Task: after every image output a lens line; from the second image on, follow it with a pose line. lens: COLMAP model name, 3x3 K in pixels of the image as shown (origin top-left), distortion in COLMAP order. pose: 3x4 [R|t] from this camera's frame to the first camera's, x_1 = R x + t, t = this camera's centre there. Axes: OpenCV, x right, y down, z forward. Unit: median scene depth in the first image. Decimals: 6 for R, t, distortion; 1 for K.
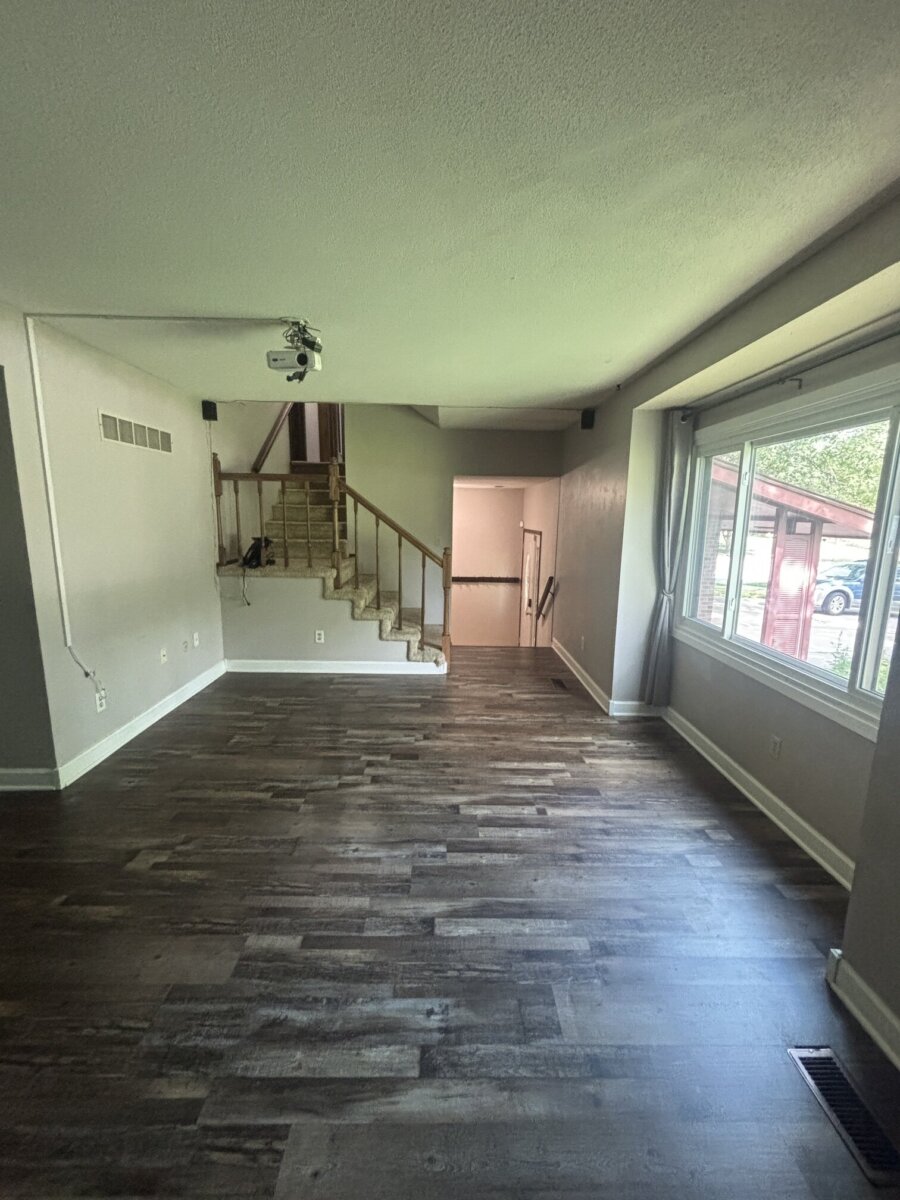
lens RADIAL K [[483.8, 0, 450.0], [0, 483.8, 600.0], [0, 0, 1]] dist [0.000683, -0.000066]
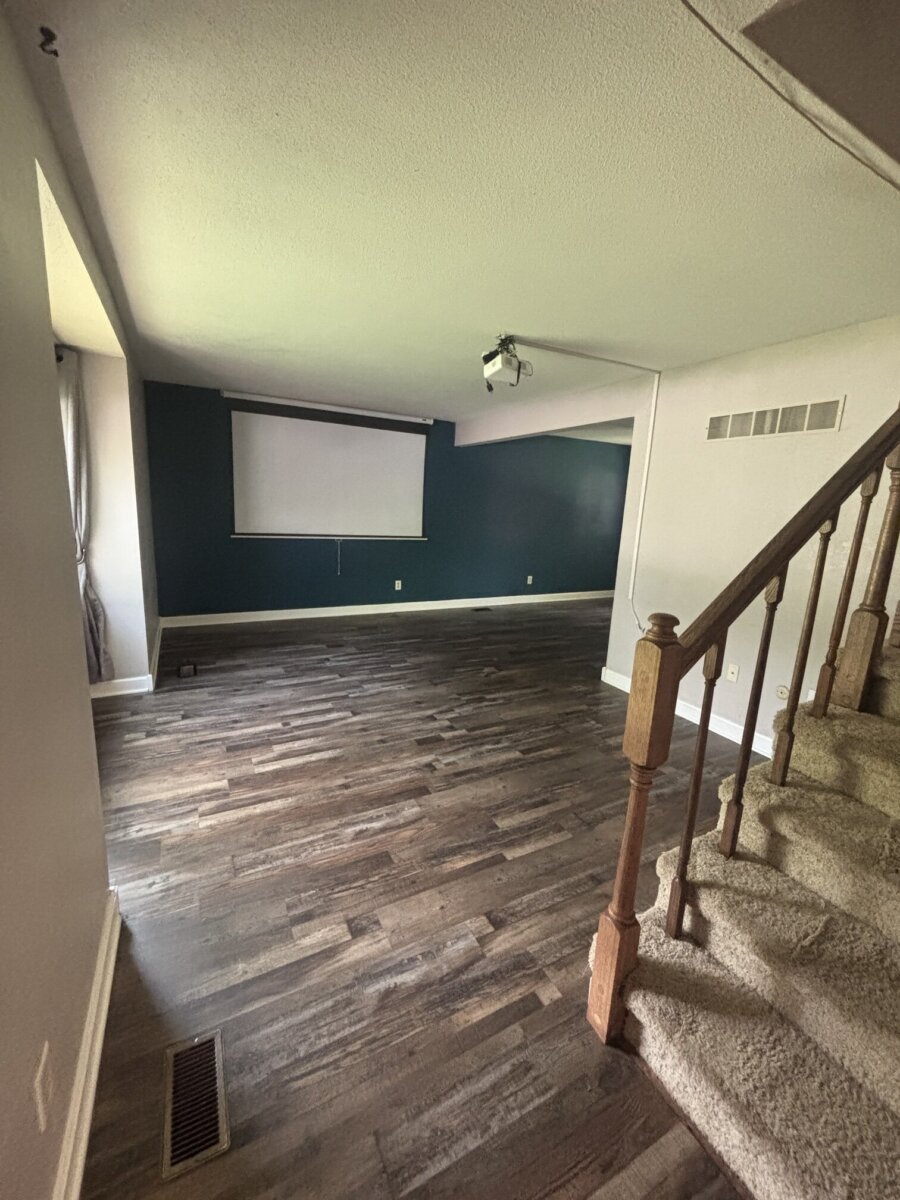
lens RADIAL K [[483.8, 0, 450.0], [0, 483.8, 600.0], [0, 0, 1]] dist [0.000683, -0.000066]
pose [[-0.885988, 0.035330, -0.462360, 0.349226], [-0.141688, 0.928781, 0.342478, -0.313249], [0.441531, 0.368942, -0.817883, 1.918757]]
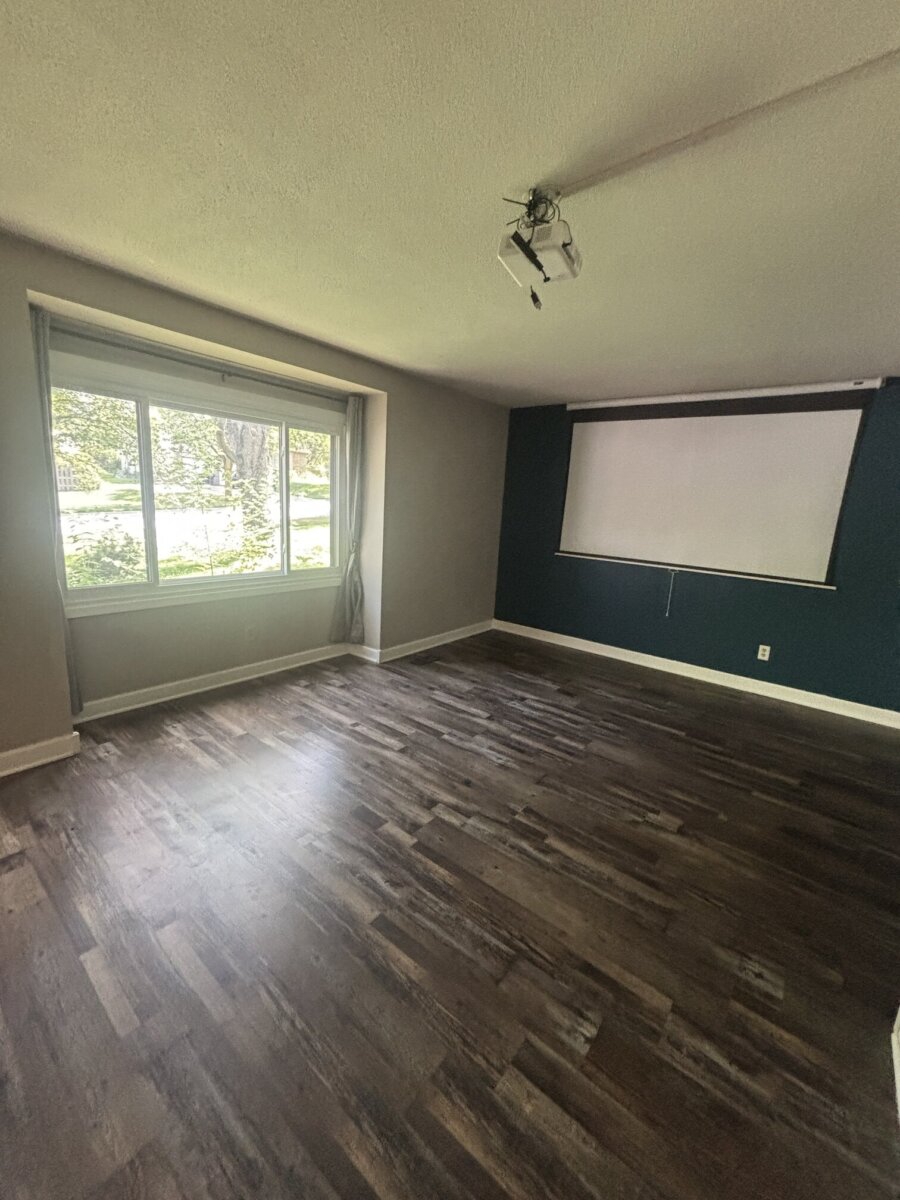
lens RADIAL K [[482.1, 0, 454.3], [0, 482.1, 597.9], [0, 0, 1]] dist [0.025221, -0.020978]
pose [[-0.769472, -0.183206, 0.611841, -0.647048], [0.044318, 0.940351, 0.337308, -0.250821], [-0.637141, 0.286664, -0.715454, 1.502958]]
